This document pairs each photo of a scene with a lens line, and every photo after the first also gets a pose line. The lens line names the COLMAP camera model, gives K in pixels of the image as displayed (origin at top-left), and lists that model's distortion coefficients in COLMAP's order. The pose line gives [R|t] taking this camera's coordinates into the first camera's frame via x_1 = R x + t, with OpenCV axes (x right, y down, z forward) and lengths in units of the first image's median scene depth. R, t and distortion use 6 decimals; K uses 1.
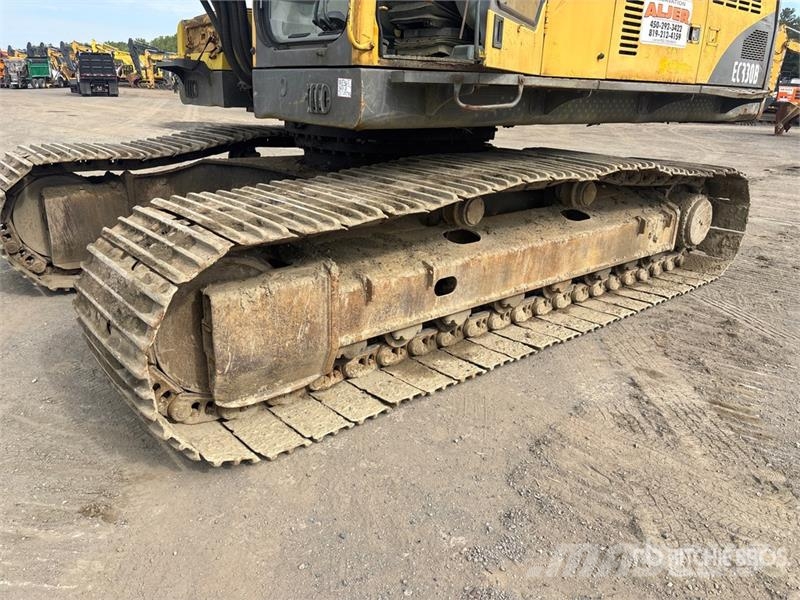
lens RADIAL K [[609.2, 0, 399.1], [0, 609.2, 295.6], [0, 0, 1]] dist [0.039729, -0.050176]
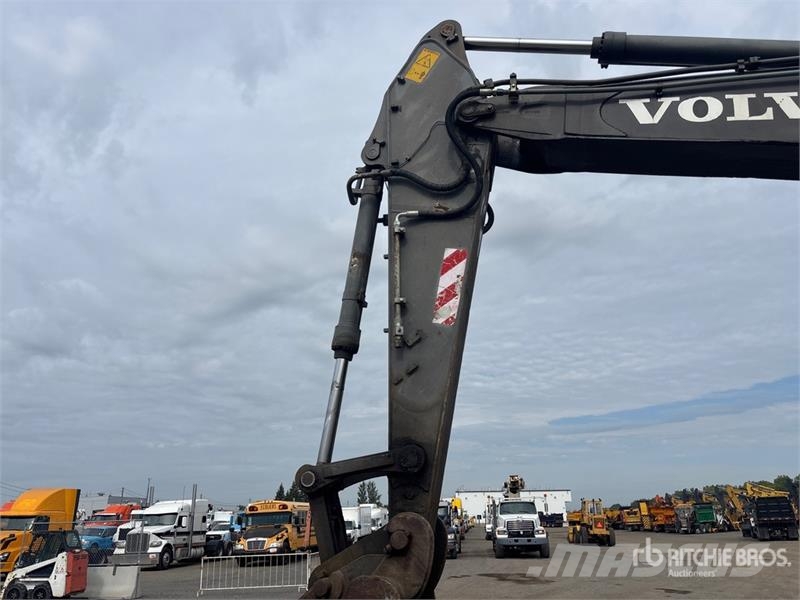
lens RADIAL K [[603.8, 0, 402.9], [0, 603.8, 308.0], [0, 0, 1]] dist [0.048166, -0.051908]
pose [[0.613265, -0.297592, -0.731673, -0.375767], [-0.223465, 0.823101, -0.522080, 0.080820], [0.757608, 0.483677, 0.438278, -0.478297]]
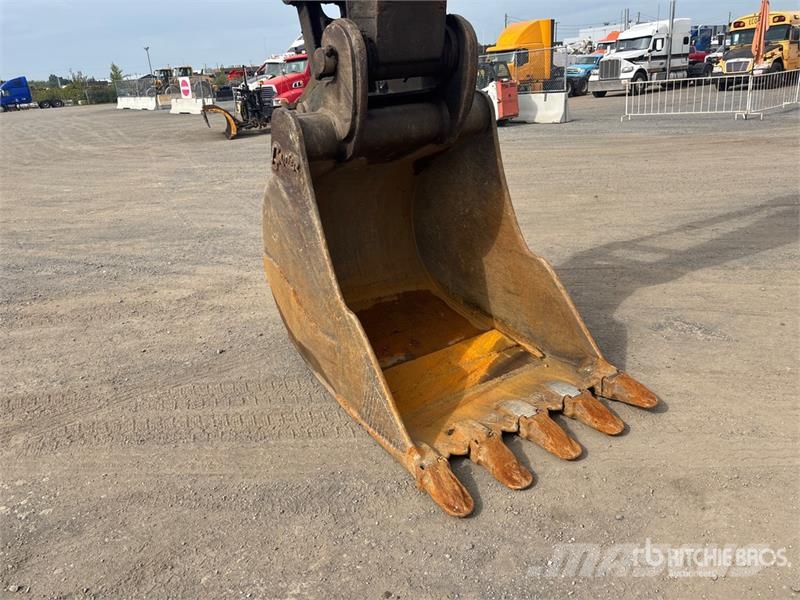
lens RADIAL K [[609.2, 0, 399.1], [0, 609.2, 295.6], [0, 0, 1]] dist [0.039729, -0.050176]
pose [[-0.122001, 0.319994, -0.939532, -0.457047], [-0.256550, 0.904267, 0.341297, -0.103941], [0.958800, 0.282675, -0.028227, 0.181041]]
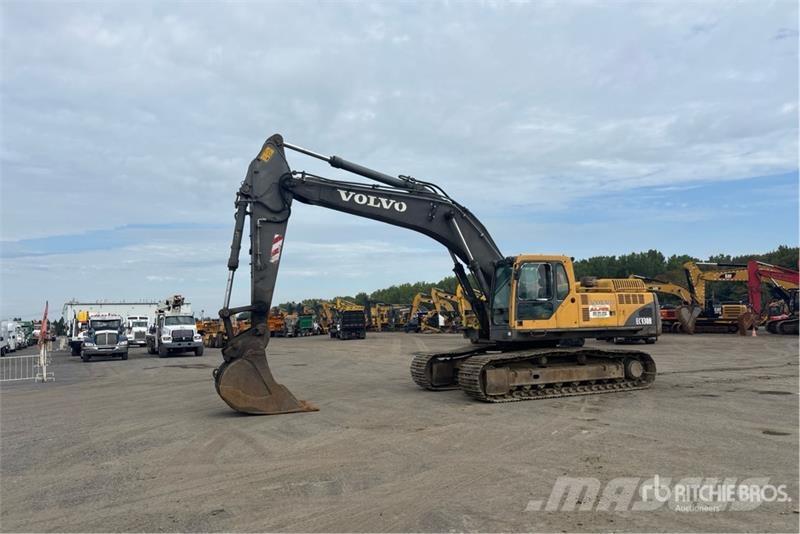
lens RADIAL K [[602.9, 0, 401.8], [0, 602.9, 279.1], [0, 0, 1]] dist [0.082223, -0.143435]
pose [[0.952775, -0.077909, -0.293513, 0.329844], [-0.042422, 0.922907, -0.382680, 0.699075], [0.300700, 0.377059, 0.876017, -2.234294]]
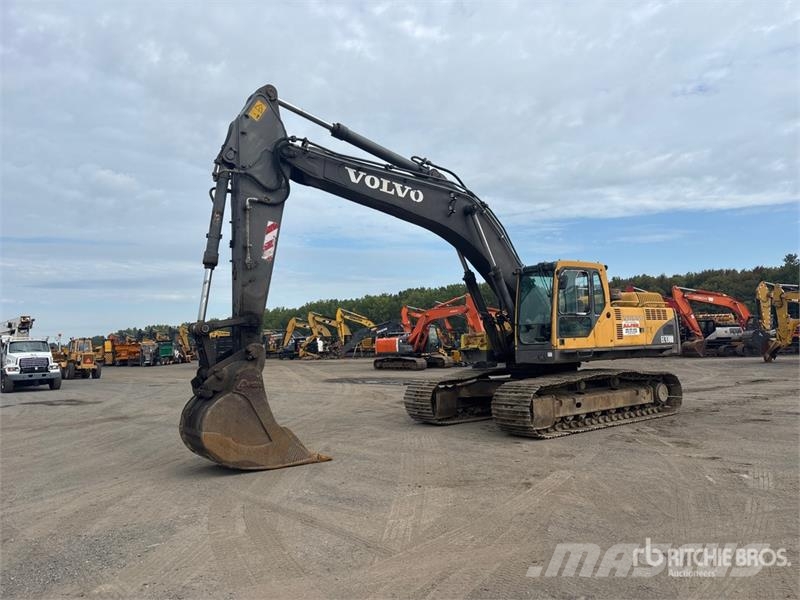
lens RADIAL K [[603.8, 0, 402.9], [0, 603.8, 308.0], [0, 0, 1]] dist [0.048166, -0.051908]
pose [[0.996068, -0.068393, -0.056314, -0.488210], [0.042037, 0.924390, -0.379126, 0.525647], [0.077985, 0.375268, 0.923630, -1.774954]]
